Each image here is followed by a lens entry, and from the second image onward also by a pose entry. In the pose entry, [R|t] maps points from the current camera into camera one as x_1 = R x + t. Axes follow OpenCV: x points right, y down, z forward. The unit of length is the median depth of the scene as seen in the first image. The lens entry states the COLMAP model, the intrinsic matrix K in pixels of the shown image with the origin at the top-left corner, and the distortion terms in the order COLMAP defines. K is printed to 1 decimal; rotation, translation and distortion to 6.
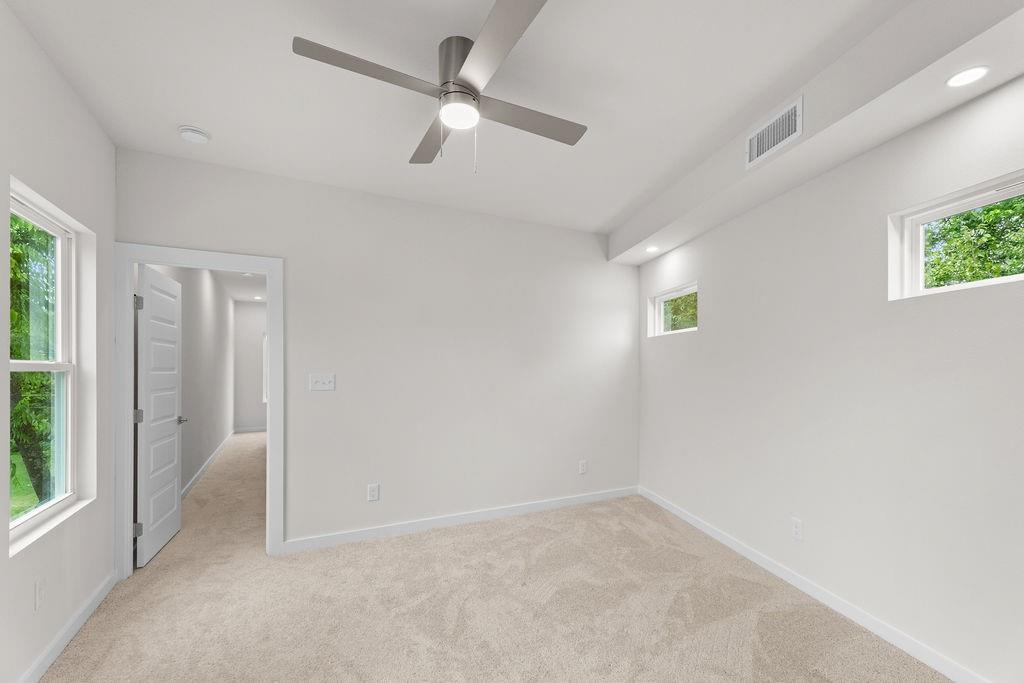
lens RADIAL K [[425.7, 0, 510.8], [0, 425.7, 362.5], [0, 0, 1]] dist [0.011829, 0.000112]
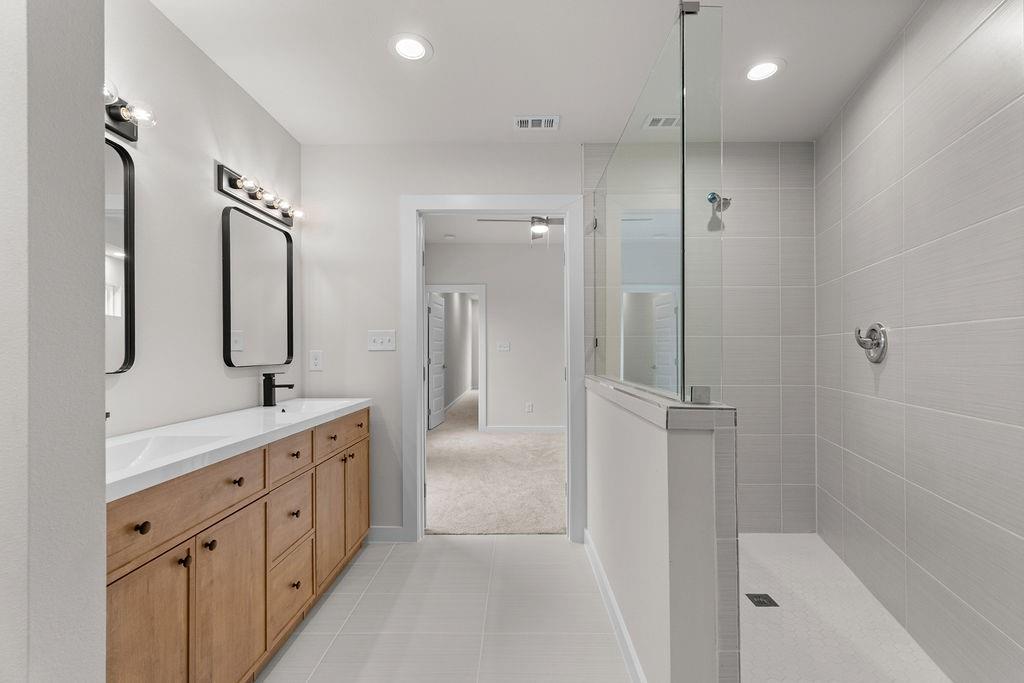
lens RADIAL K [[438.6, 0, 517.6], [0, 438.6, 343.2], [0, 0, 1]] dist [0.015468, 0.000203]
pose [[0.885129, -0.003574, -0.465331, 0.538605], [0.000091, 0.999972, -0.007508, 0.043981], [0.465345, 0.006603, 0.885105, -0.723342]]
